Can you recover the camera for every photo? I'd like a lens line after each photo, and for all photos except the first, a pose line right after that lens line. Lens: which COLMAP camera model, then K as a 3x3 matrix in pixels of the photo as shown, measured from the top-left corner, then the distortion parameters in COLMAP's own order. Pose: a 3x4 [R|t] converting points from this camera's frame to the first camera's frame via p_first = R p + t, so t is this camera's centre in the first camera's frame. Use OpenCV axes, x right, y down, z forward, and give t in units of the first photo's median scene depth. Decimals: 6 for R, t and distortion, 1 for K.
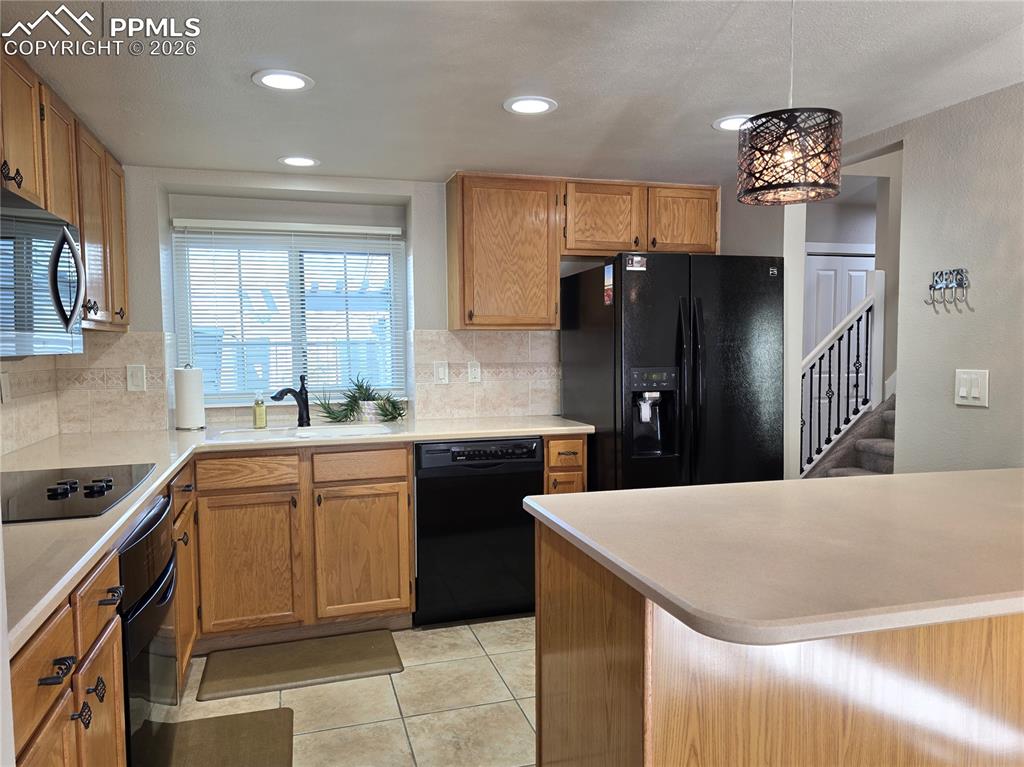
lens RADIAL K [[724.9, 0, 510.6], [0, 724.9, 389.9], [0, 0, 1]] dist [-0.000159, -0.005174]
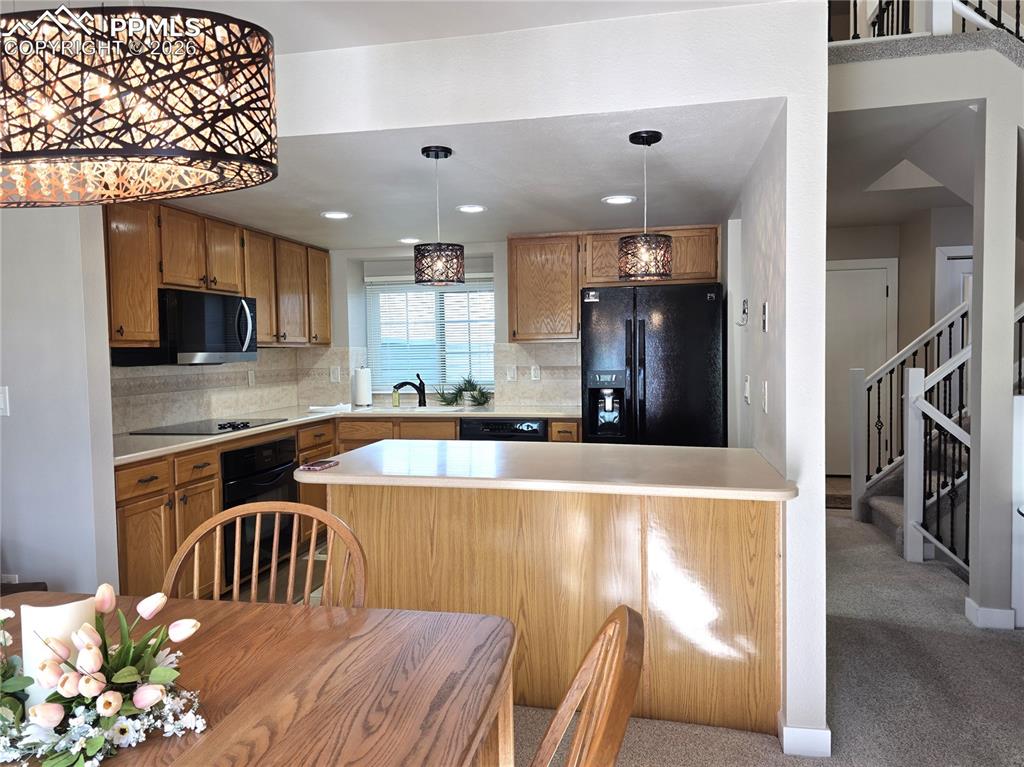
lens RADIAL K [[724.9, 0, 512.8], [0, 724.9, 376.9], [0, 0, 1]] dist [-0.000159, -0.005174]
pose [[0.871992, 0.014614, -0.489303, 0.638527], [-0.022153, 0.999708, -0.009620, -0.002770], [0.489019, 0.019228, 0.872061, -0.256576]]
